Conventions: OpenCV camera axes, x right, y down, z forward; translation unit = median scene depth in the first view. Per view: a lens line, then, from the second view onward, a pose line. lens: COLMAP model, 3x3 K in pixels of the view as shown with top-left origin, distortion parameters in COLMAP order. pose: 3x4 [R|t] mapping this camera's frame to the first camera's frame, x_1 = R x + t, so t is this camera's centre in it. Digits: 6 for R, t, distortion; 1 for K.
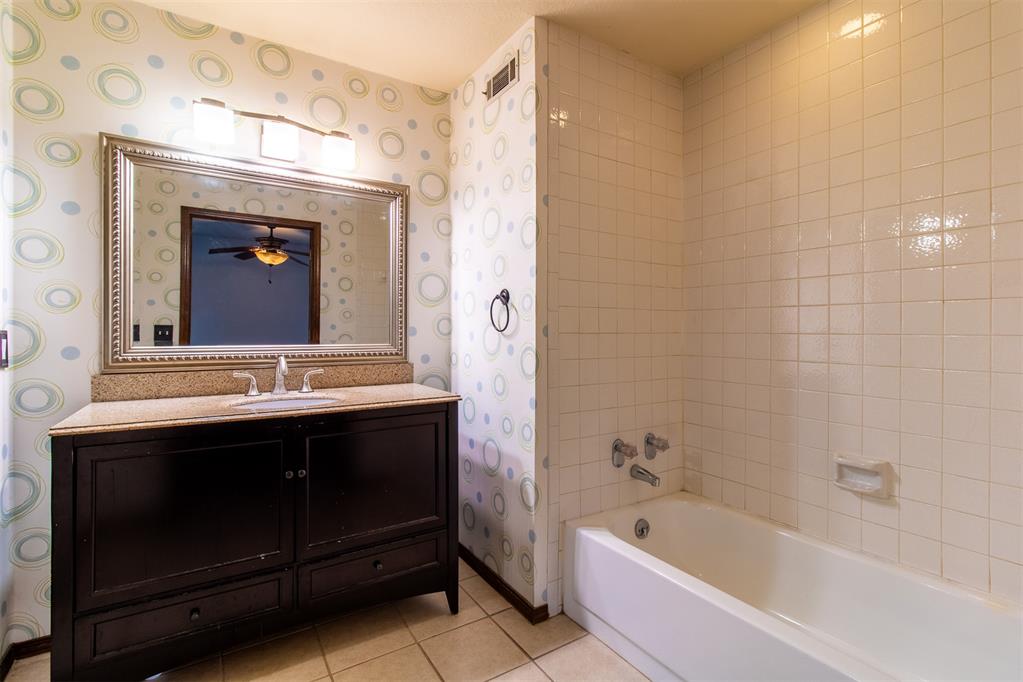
lens RADIAL K [[486.4, 0, 520.1], [0, 486.4, 330.4], [0, 0, 1]] dist [0.000382, 0.000820]
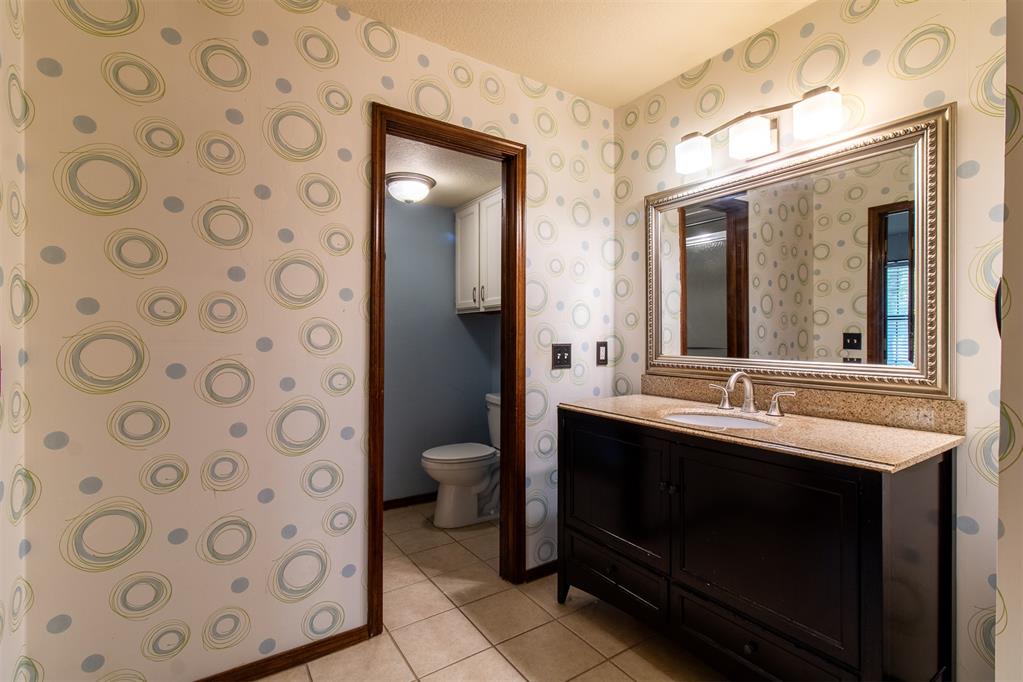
lens RADIAL K [[481.8, 0, 516.1], [0, 481.8, 335.8], [0, 0, 1]] dist [-0.000330, -0.000067]
pose [[0.005117, 0.001538, -0.999986, 0.422848], [0.003220, 0.999994, 0.001555, -0.017305], [0.999982, -0.003227, 0.005112, 0.549277]]
